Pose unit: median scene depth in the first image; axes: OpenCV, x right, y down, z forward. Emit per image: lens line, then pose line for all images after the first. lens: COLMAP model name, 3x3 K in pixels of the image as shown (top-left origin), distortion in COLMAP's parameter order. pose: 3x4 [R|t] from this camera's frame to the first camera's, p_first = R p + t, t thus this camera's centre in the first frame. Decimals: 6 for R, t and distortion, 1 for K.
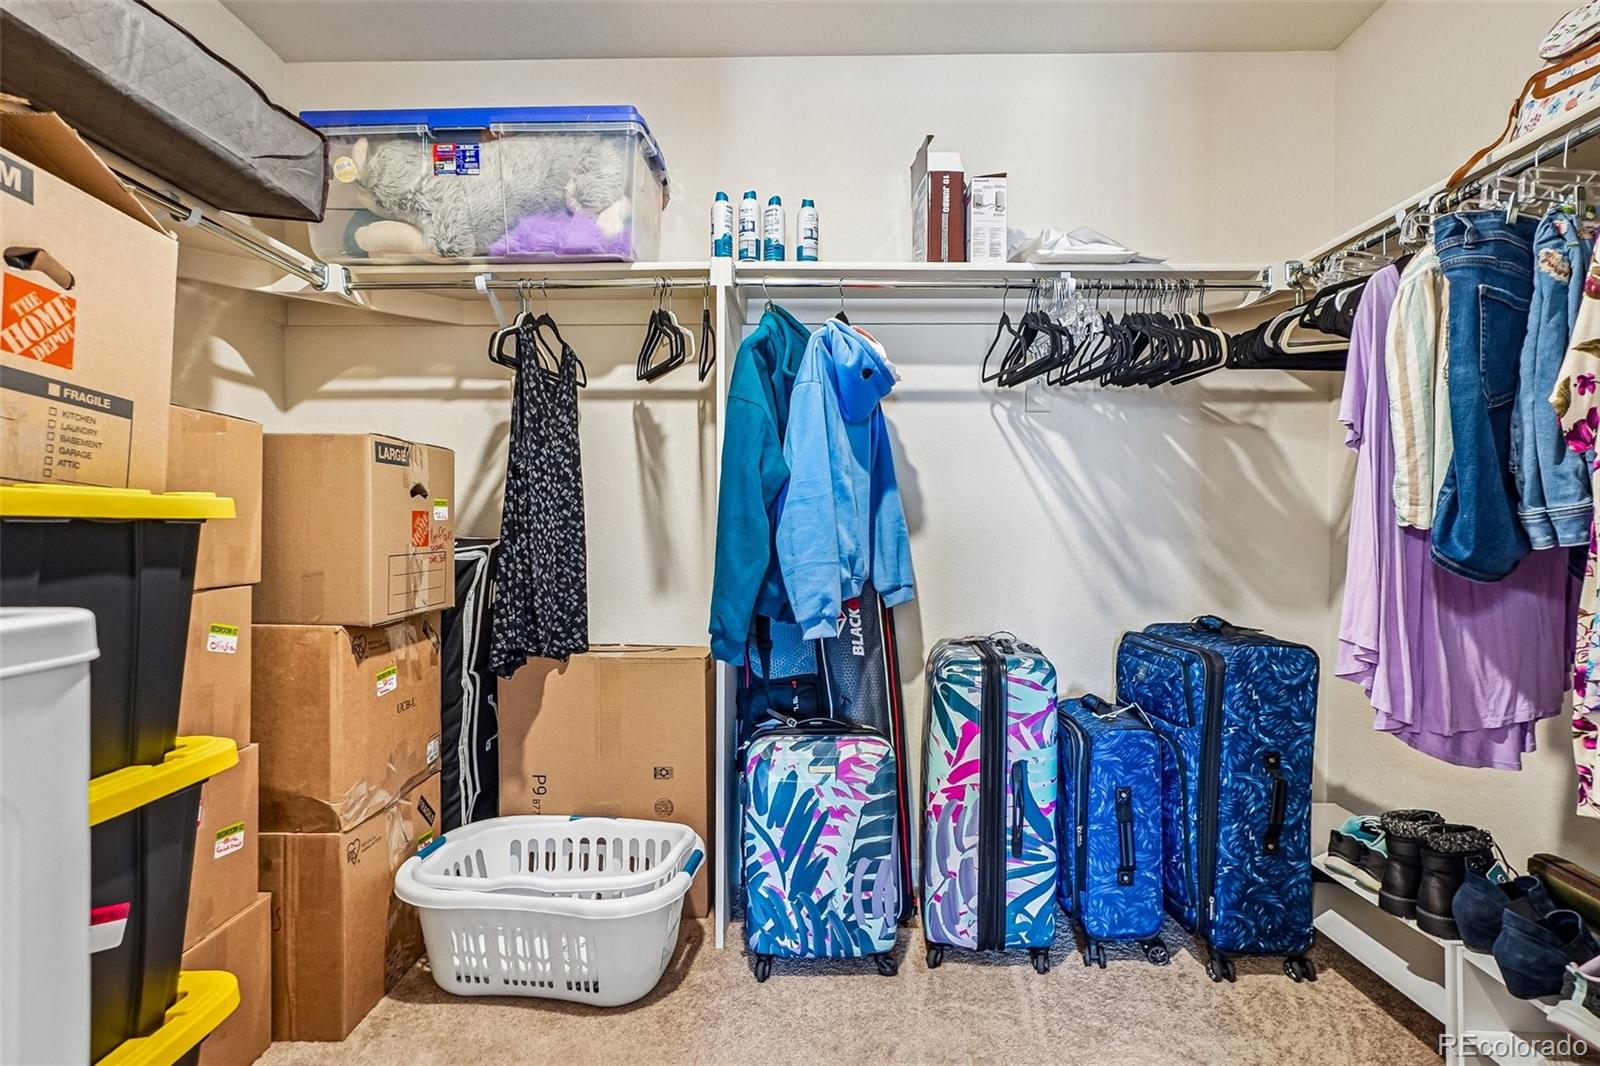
lens RADIAL K [[846.6, 0, 800.0], [0, 846.6, 533.0], [0, 0, 1]] dist [-0.000057, -0.000058]
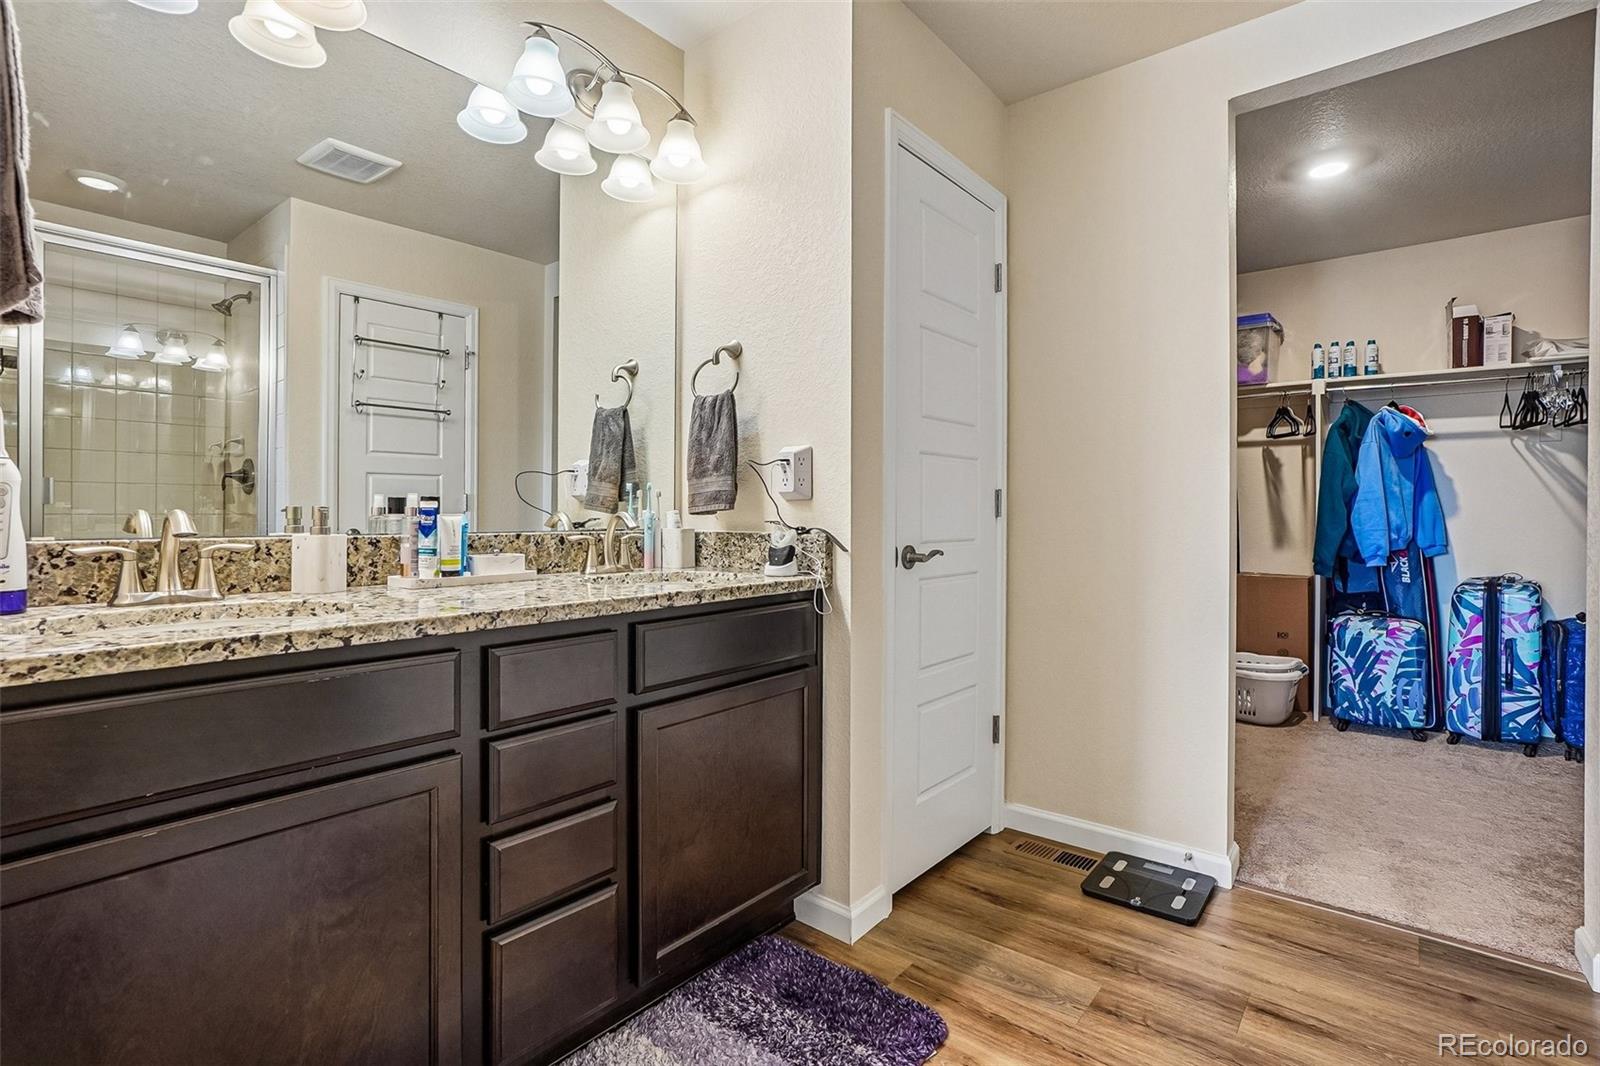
lens RADIAL K [[754.6, 0, 803.9], [0, 754.6, 509.8], [0, 0, 1]] dist [-0.047351, 0.024707]
pose [[0.779500, 0.000468, -0.626402, 0.062861], [-0.004906, 0.999974, -0.005358, 0.002682], [0.626383, 0.007250, 0.779482, -1.228029]]
